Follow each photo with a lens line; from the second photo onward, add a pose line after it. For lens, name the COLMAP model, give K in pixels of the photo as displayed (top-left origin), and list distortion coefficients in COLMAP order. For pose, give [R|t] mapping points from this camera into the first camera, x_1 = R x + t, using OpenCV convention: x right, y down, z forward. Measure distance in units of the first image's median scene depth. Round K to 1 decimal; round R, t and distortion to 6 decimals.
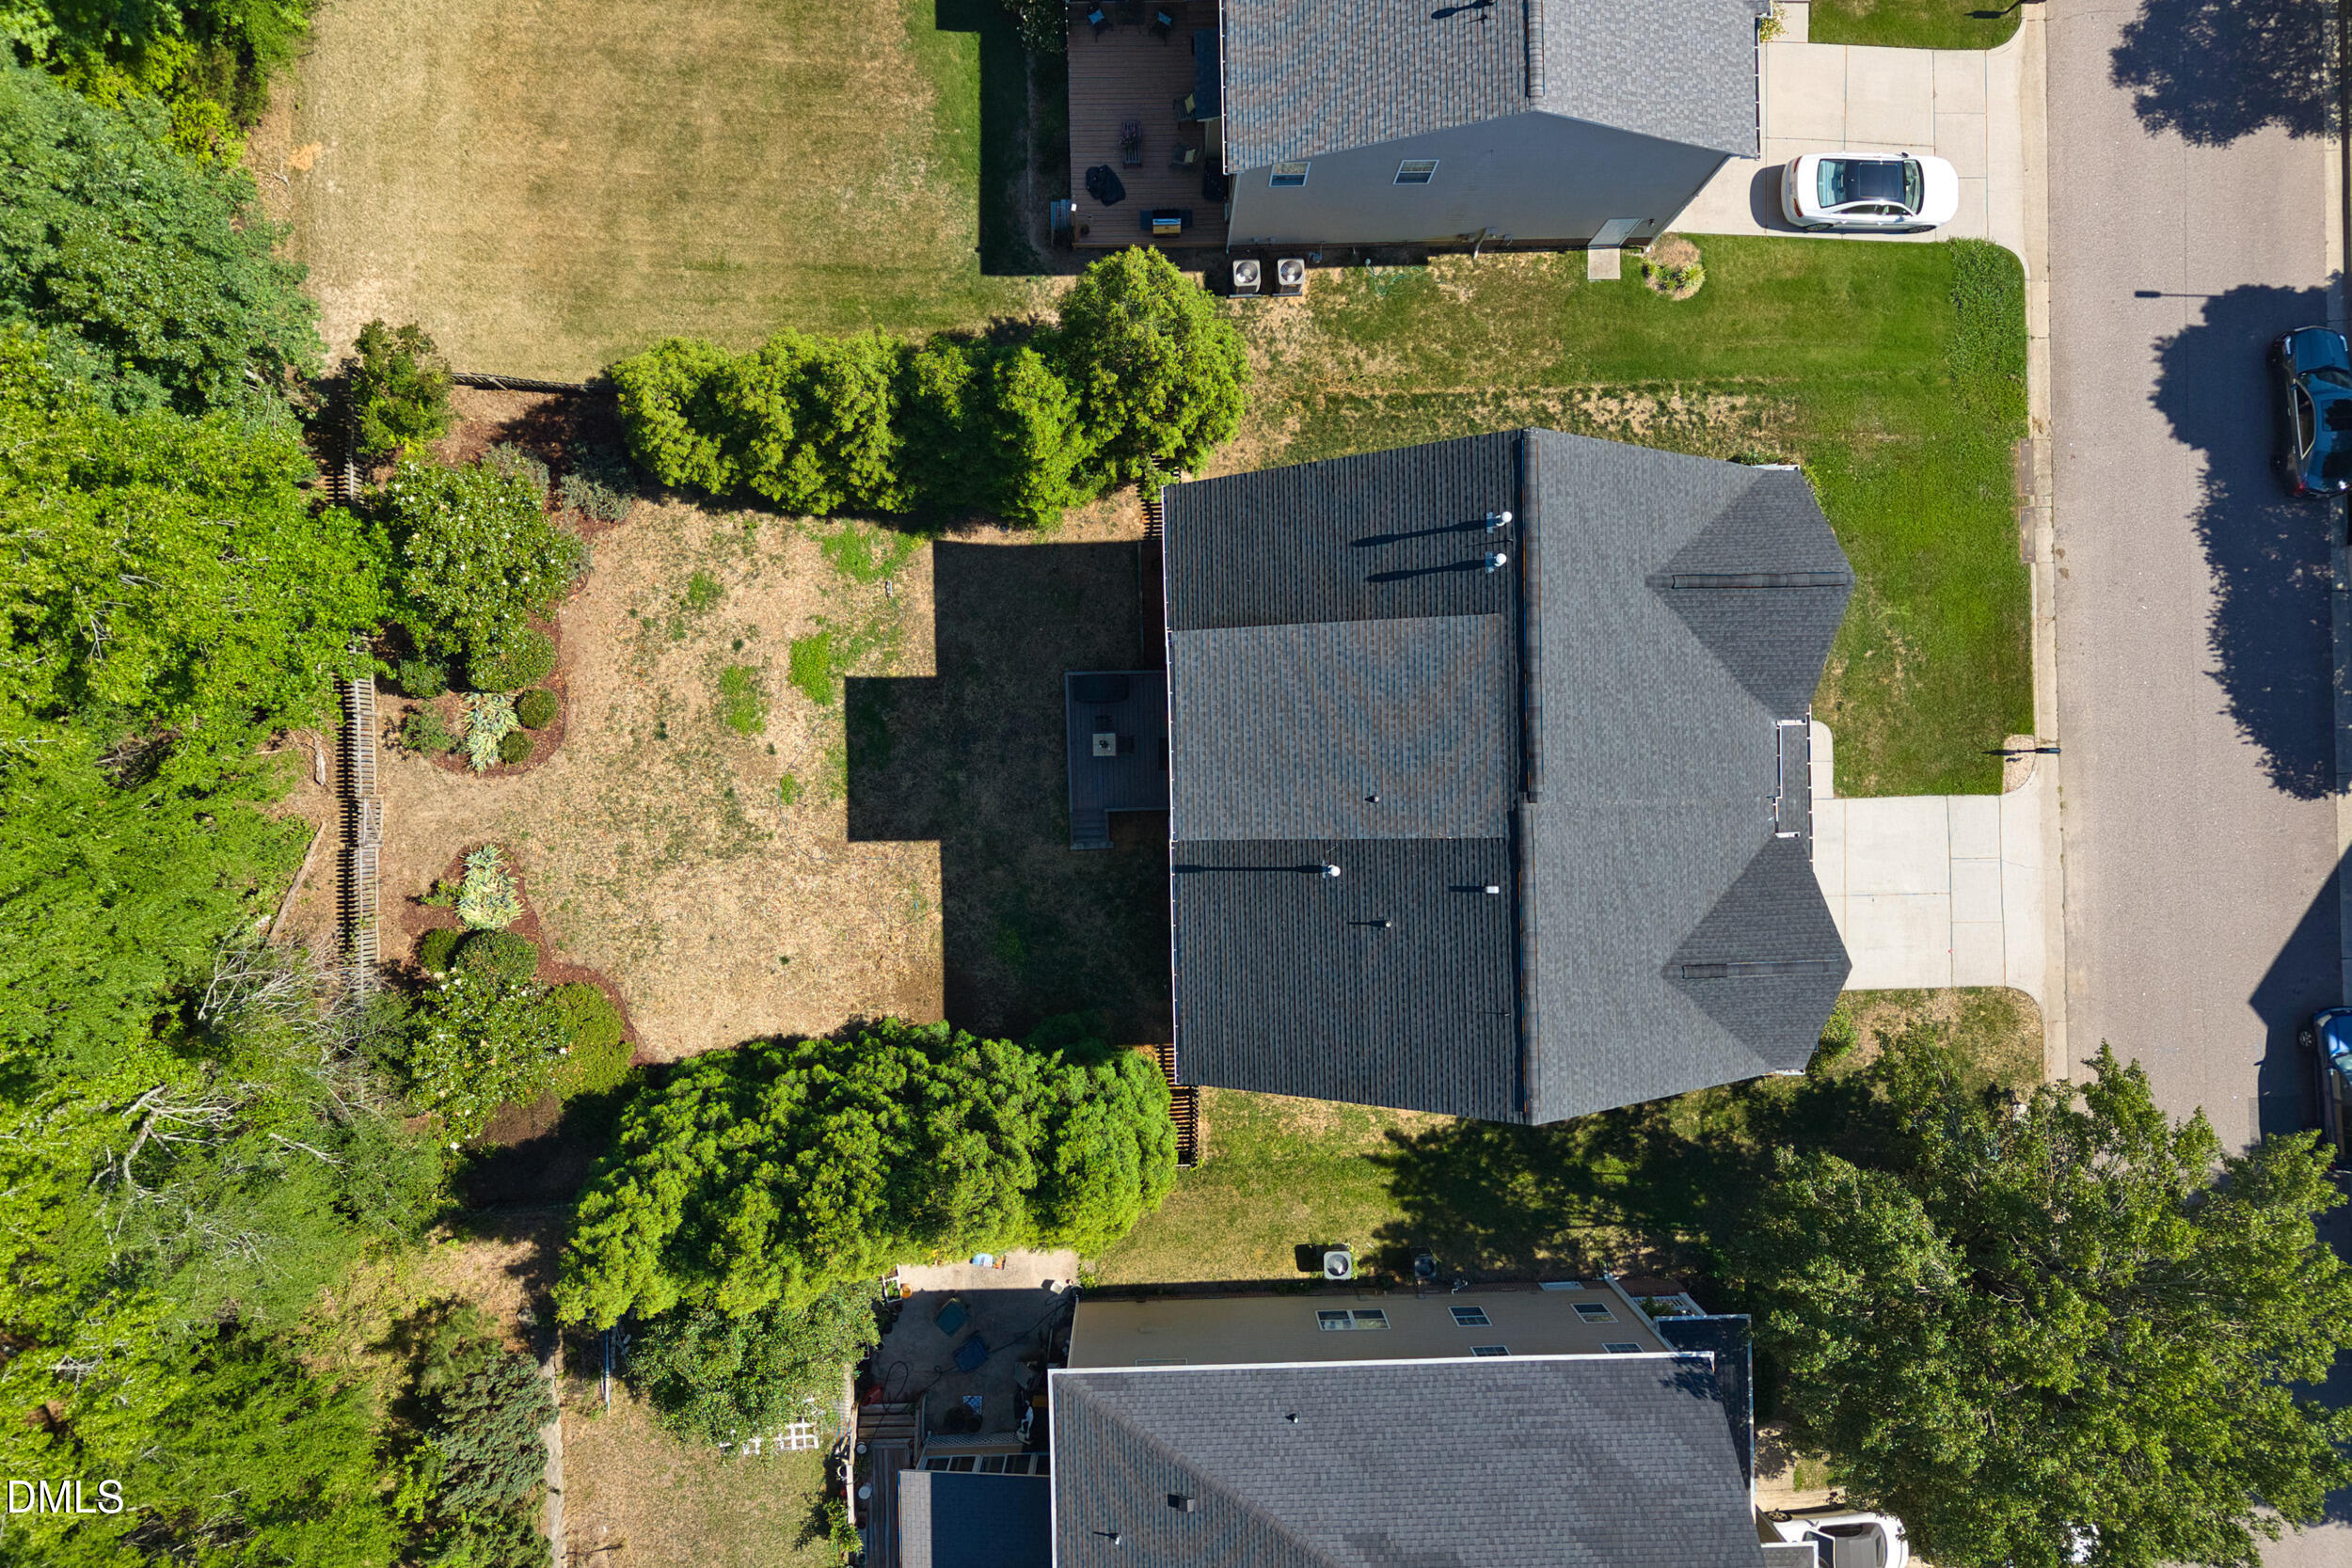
lens RADIAL K [[1575.0, 0, 1176.0], [0, 1575.0, 784.0], [0, 0, 1]] dist [0.008641, -0.000531]
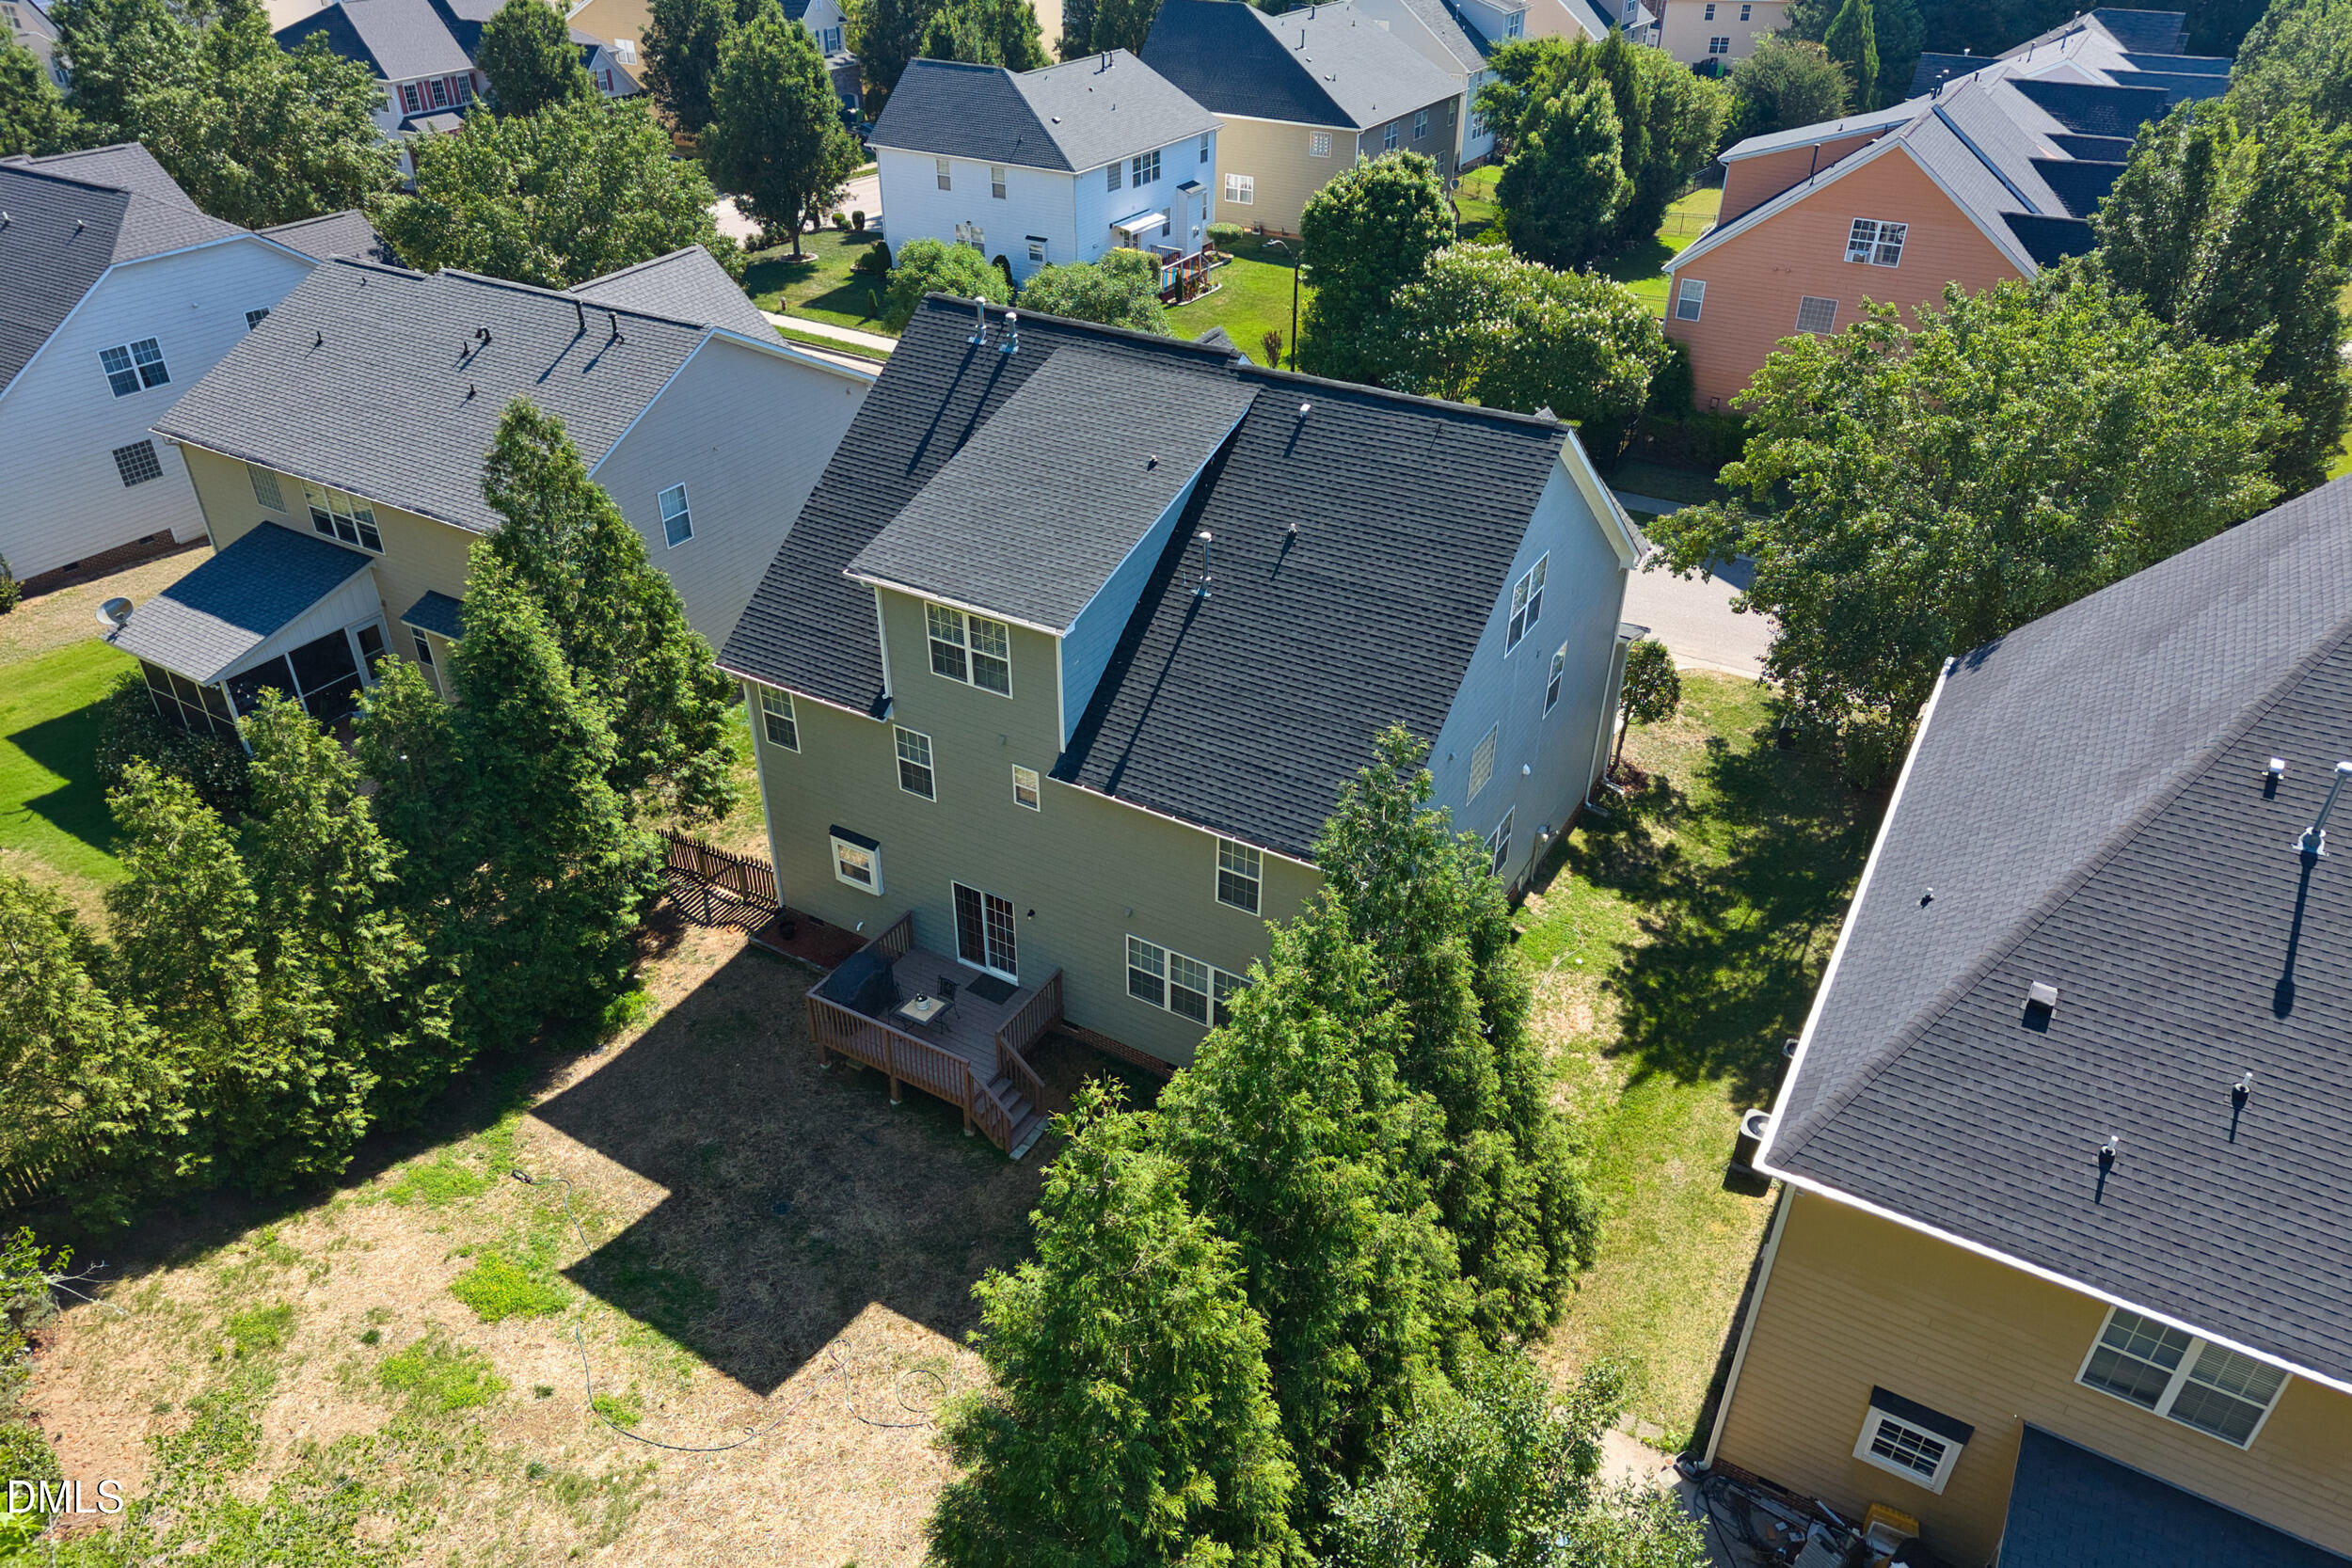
lens RADIAL K [[1575.0, 0, 1176.0], [0, 1575.0, 784.0], [0, 0, 1]] dist [0.008641, -0.000531]
pose [[0.528165, -0.462423, 0.712184, -0.424948], [0.849138, 0.285295, -0.444489, 0.343374], [0.002360, 0.839507, 0.543344, 0.514005]]
